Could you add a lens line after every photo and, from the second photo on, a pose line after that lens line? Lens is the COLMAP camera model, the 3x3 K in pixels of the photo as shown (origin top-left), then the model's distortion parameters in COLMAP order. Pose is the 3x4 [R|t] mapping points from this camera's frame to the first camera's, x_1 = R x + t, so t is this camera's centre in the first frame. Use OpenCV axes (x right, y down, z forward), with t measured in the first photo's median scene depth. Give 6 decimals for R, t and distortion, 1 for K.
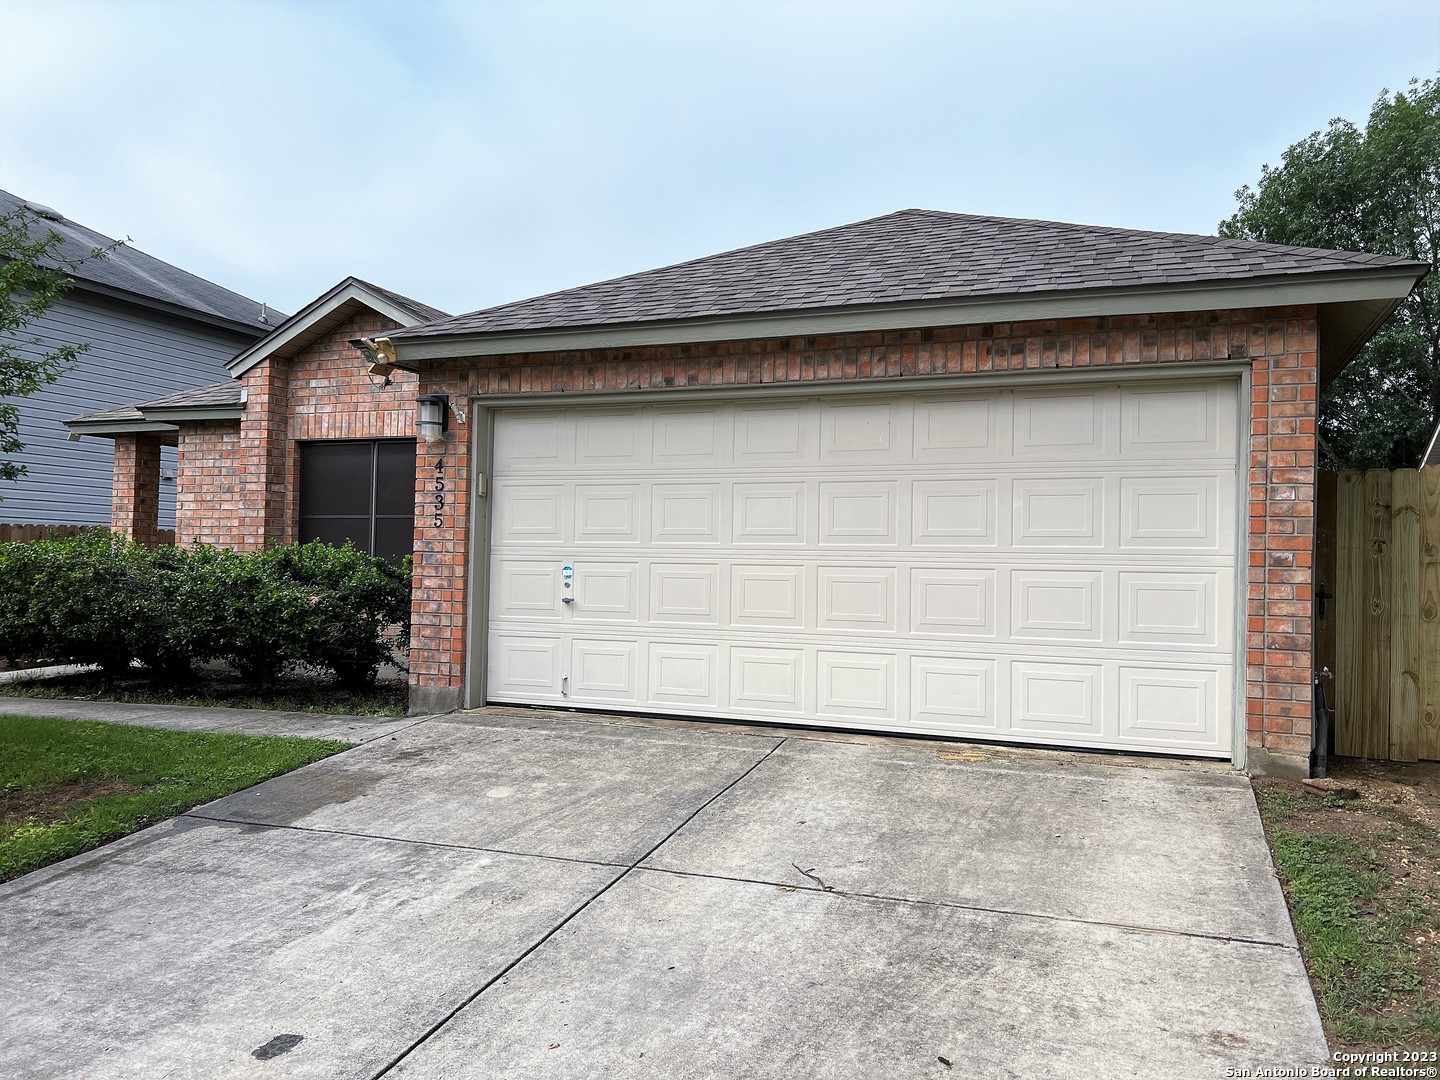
lens RADIAL K [[1088.8, 0, 712.3], [0, 1088.8, 546.5], [0, 0, 1]] dist [0.067913, -0.043146]
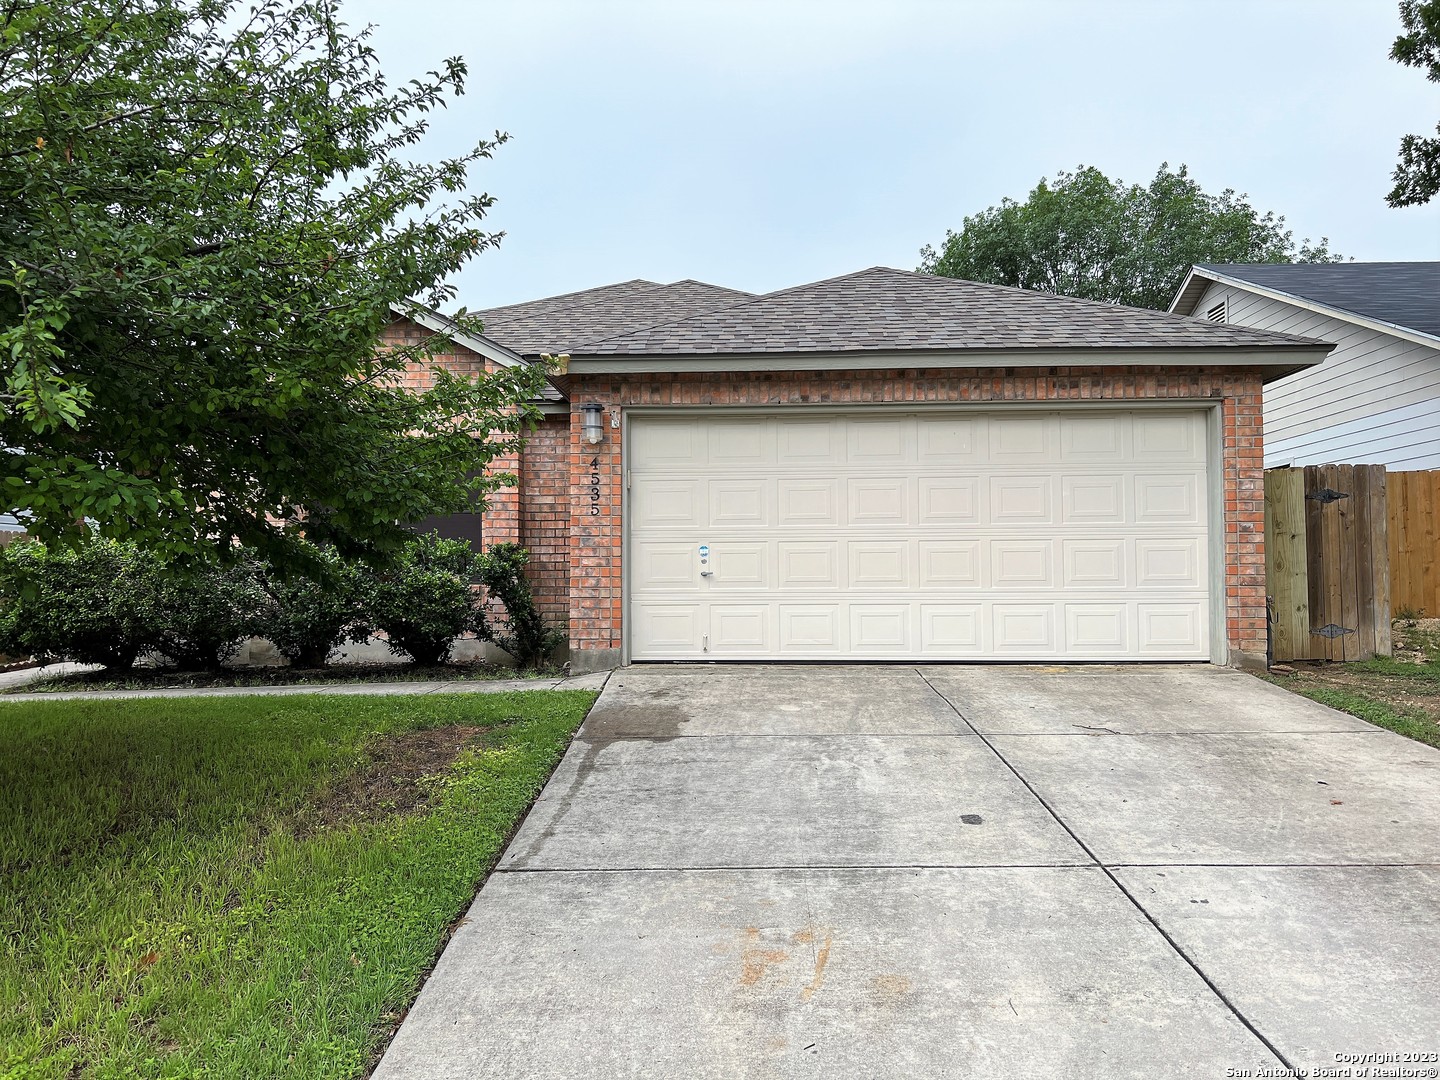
lens RADIAL K [[1088.8, 0, 715.2], [0, 1088.8, 547.5], [0, 0, 1]] dist [0.067913, -0.043146]
pose [[0.943931, -0.013644, 0.329861, -0.591968], [0.016923, 0.999832, -0.007071, 0.032237], [-0.329709, 0.012257, 0.944003, -0.181728]]
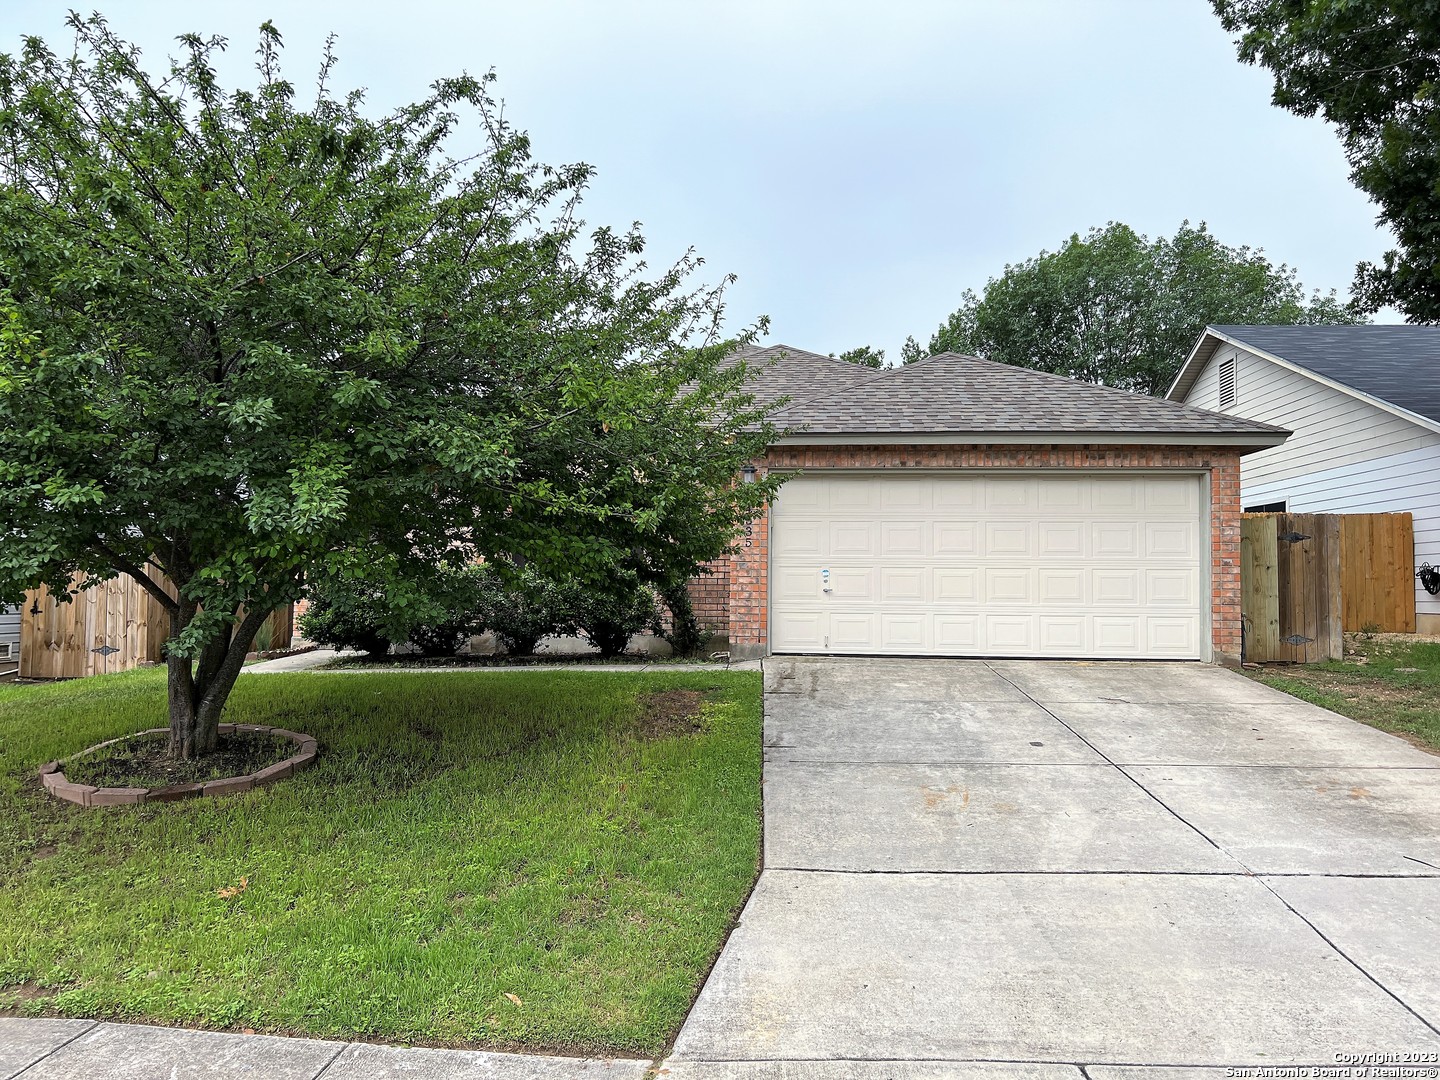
lens RADIAL K [[1088.8, 0, 711.0], [0, 1088.8, 549.0], [0, 0, 1]] dist [0.067913, -0.043146]
pose [[0.951855, 0.000790, 0.306547, -0.917641], [0.003554, 0.999901, -0.013611, 0.009160], [-0.306527, 0.014045, 0.951758, -0.607803]]
